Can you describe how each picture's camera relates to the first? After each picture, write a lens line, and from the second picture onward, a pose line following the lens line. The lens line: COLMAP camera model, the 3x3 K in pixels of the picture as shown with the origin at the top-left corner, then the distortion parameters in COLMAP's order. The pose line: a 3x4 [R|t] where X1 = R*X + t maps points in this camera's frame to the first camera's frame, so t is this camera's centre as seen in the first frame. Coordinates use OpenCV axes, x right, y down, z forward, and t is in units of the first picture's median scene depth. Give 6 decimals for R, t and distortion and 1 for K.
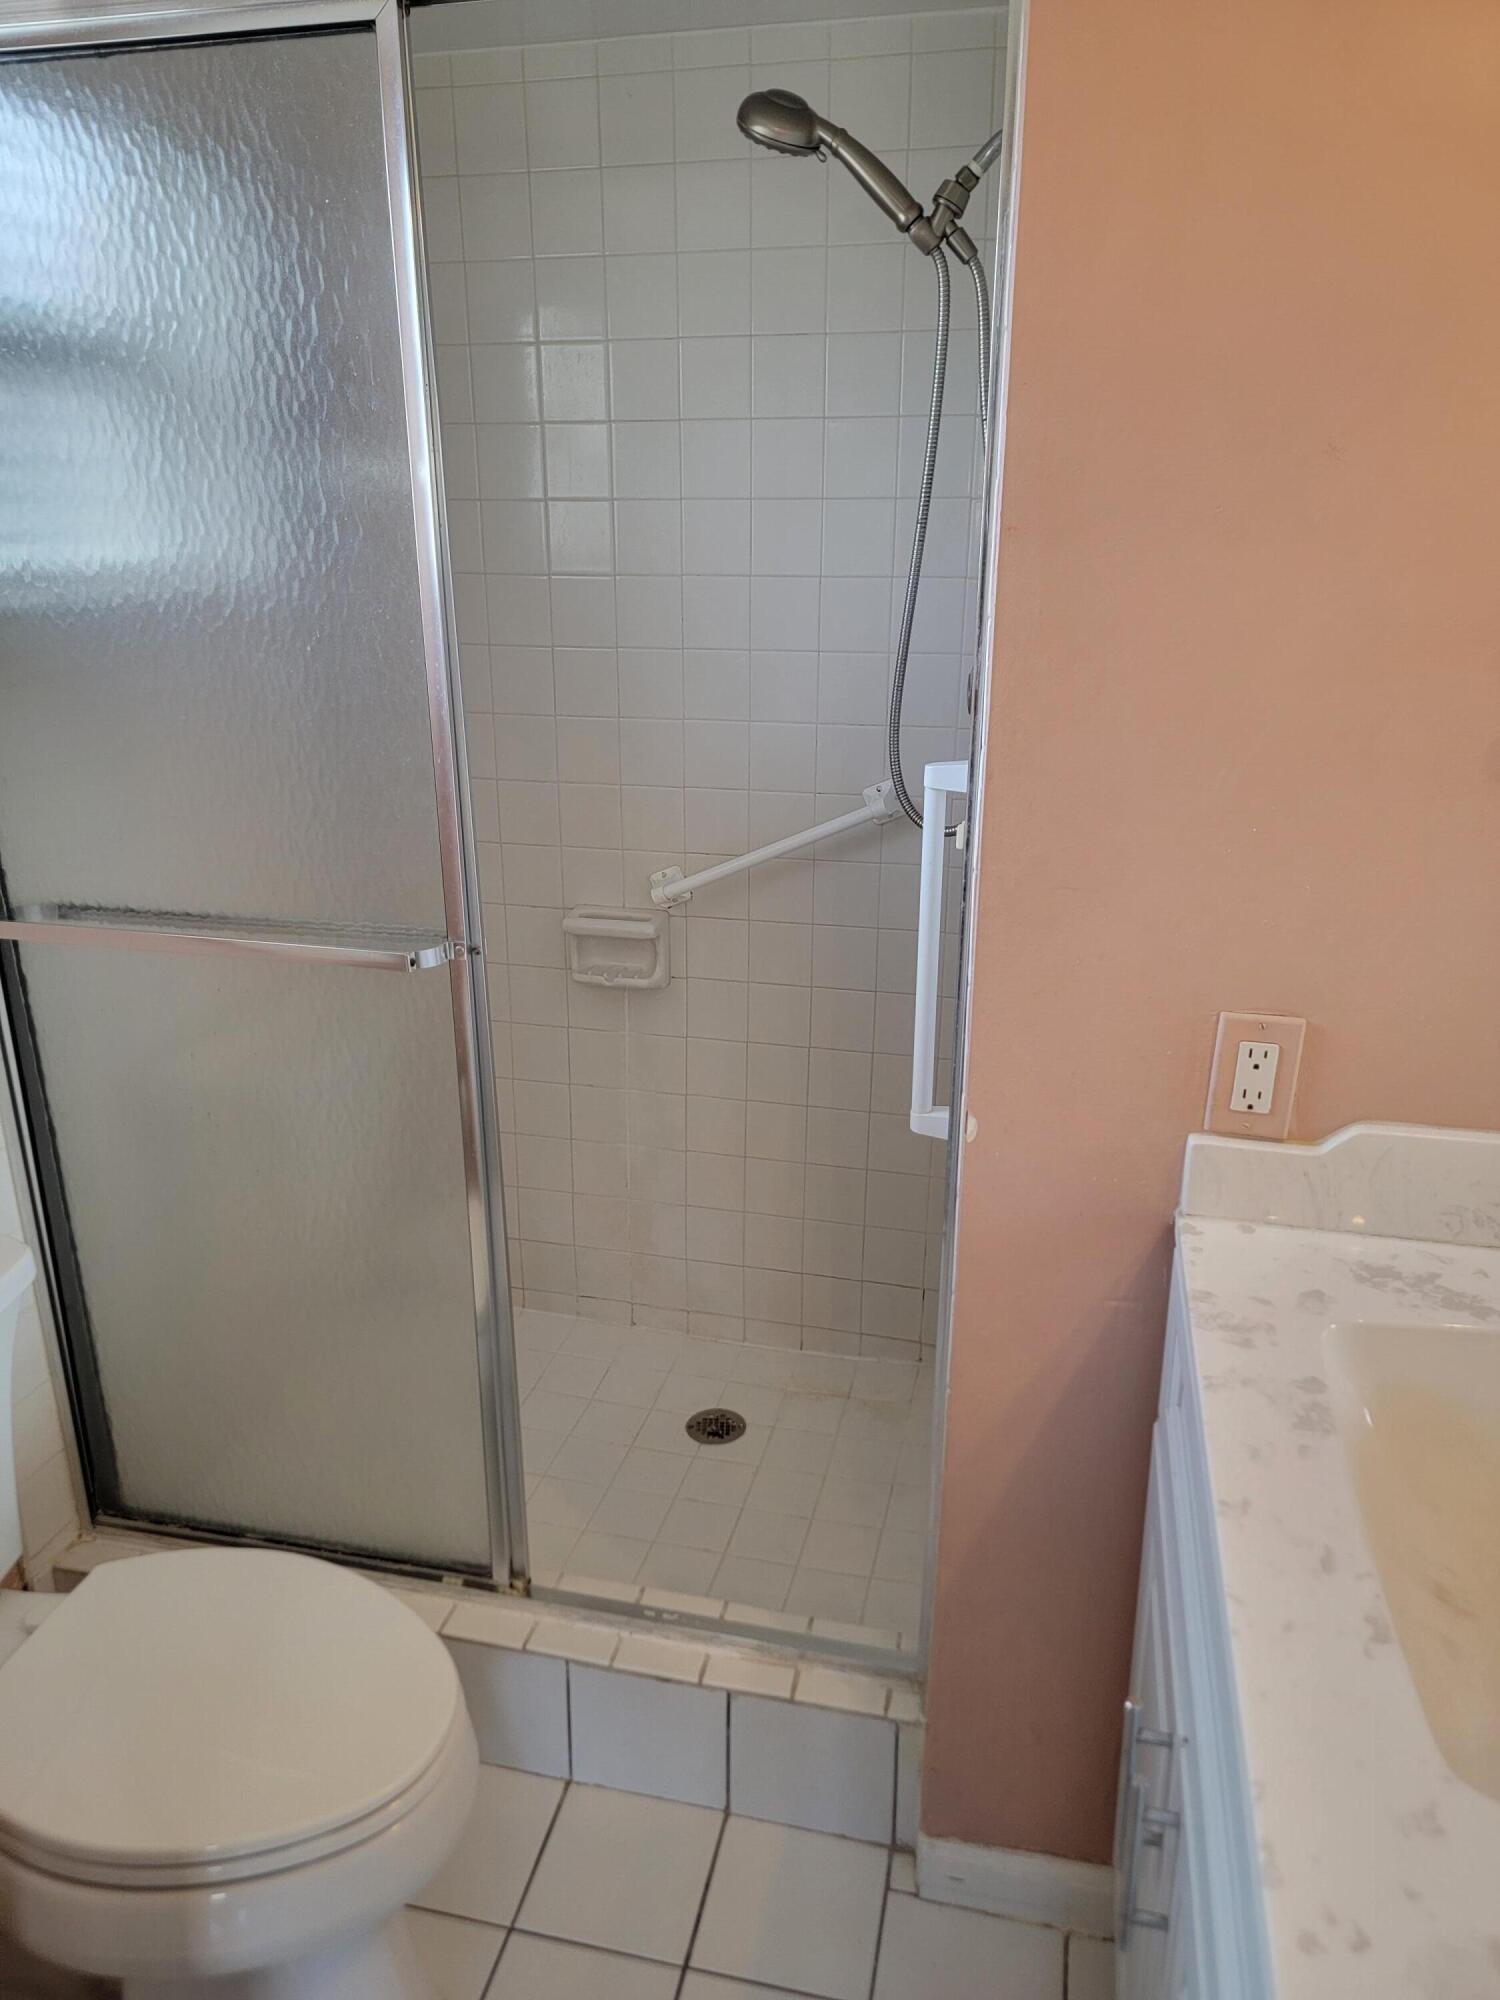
lens RADIAL K [[1383.4, 0, 746.8], [0, 1383.4, 998.9], [0, 0, 1]] dist [0.048609, -0.021131]
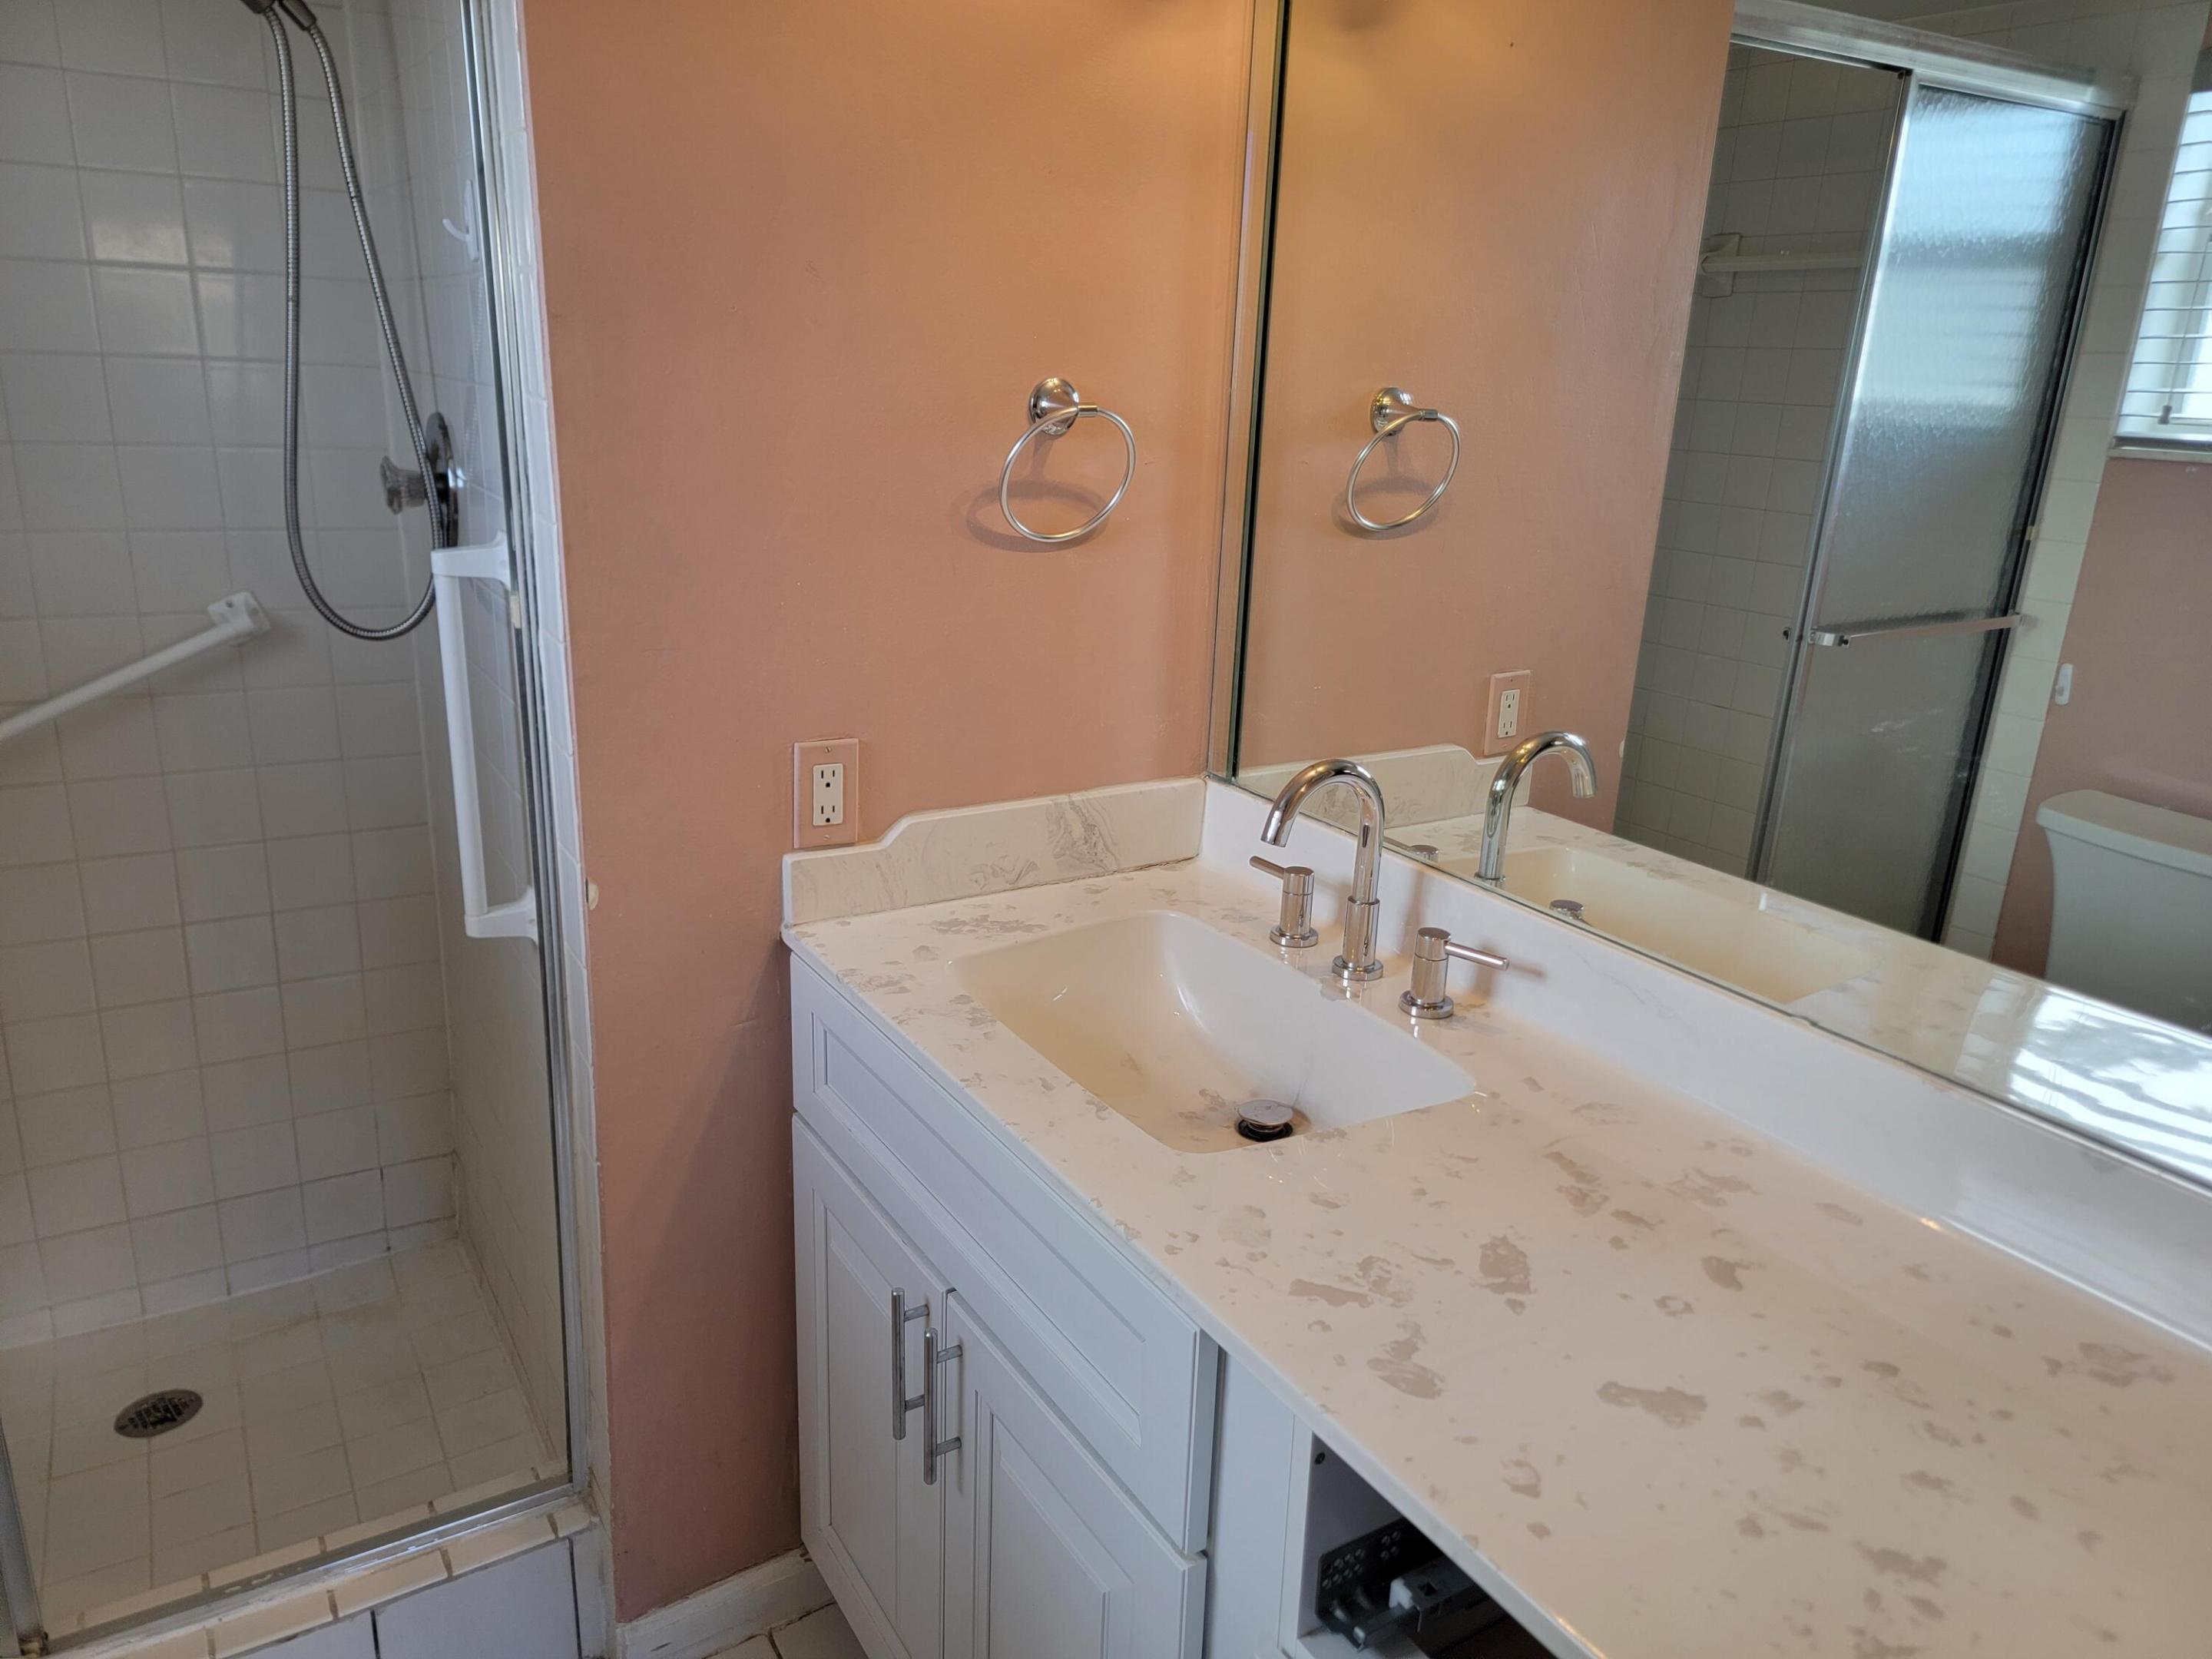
lens RADIAL K [[1530.1, 0, 1107.7], [0, 1530.1, 829.8], [0, 0, 1]] dist [0.048609, -0.021131]
pose [[0.712895, -0.184535, 0.676556, -0.347530], [0.190727, 0.979410, 0.066170, 0.044239], [-0.674837, 0.081865, 0.733412, -0.113499]]
